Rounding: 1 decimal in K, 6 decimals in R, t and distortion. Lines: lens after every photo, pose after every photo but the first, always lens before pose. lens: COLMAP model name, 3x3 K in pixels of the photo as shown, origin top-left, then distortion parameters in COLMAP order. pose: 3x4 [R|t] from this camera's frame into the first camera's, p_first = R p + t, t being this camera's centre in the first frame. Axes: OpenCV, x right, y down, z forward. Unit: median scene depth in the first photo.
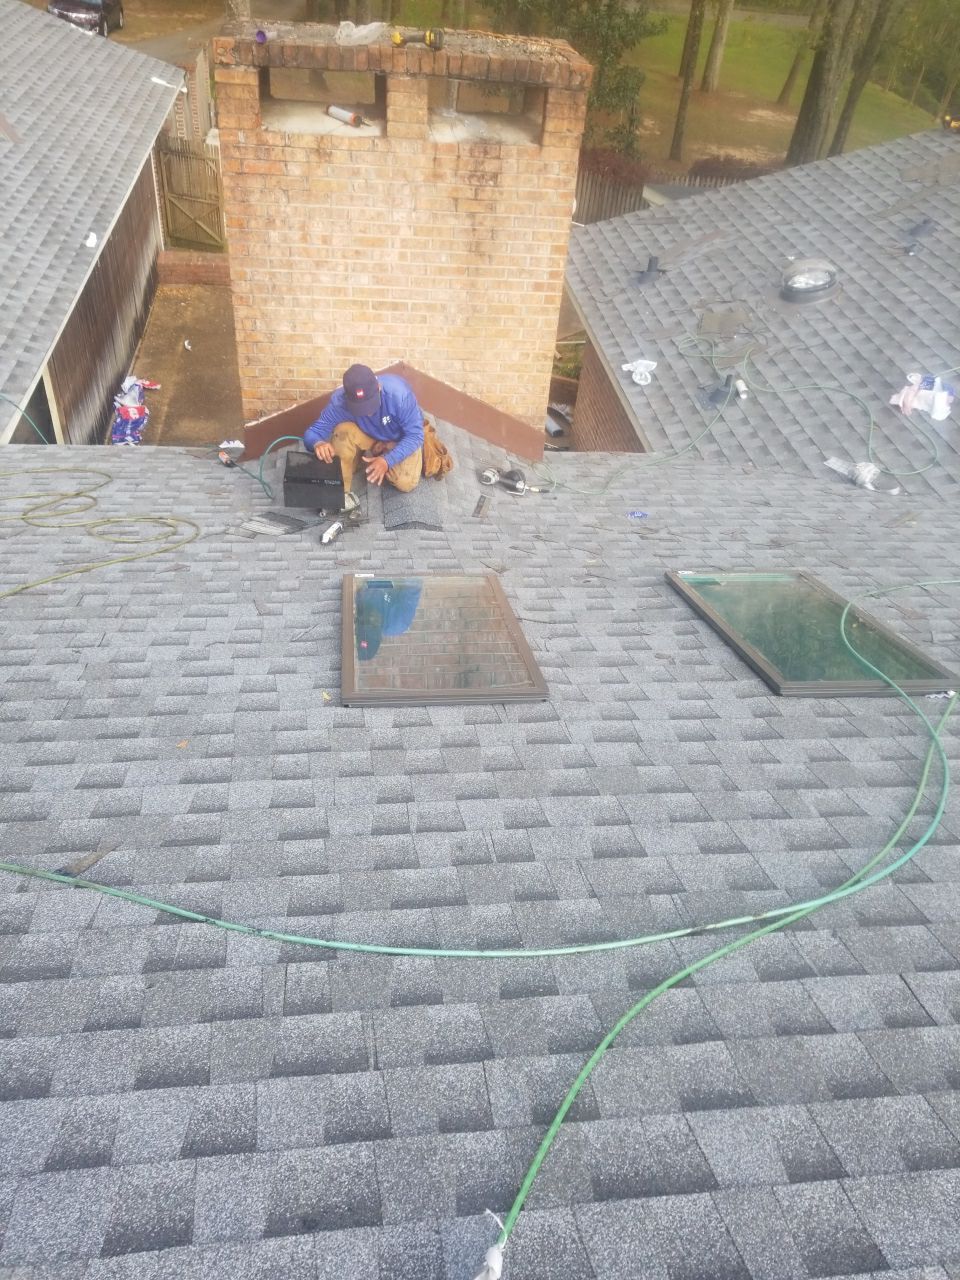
lens RADIAL K [[986.7, 0, 466.6], [0, 986.7, 637.2], [0, 0, 1]] dist [0.044942, -0.084870]
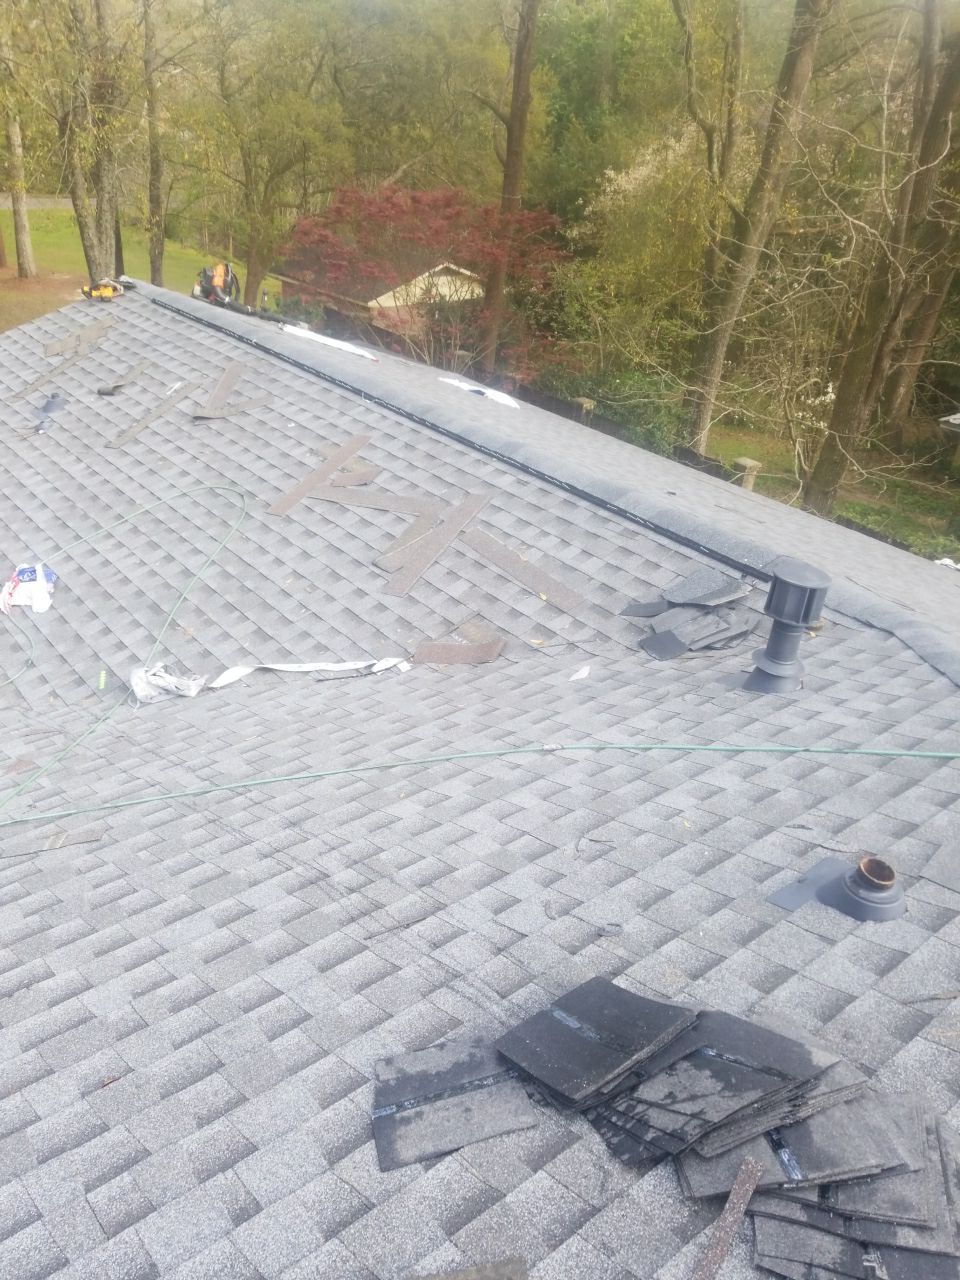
lens RADIAL K [[986.7, 0, 488.1], [0, 986.7, 634.3], [0, 0, 1]] dist [0.044942, -0.084870]
pose [[0.838688, -0.281060, 0.466485, 0.435706], [0.344805, 0.937041, -0.055349, -0.011598], [-0.421559, 0.207267, 0.882796, 0.042150]]
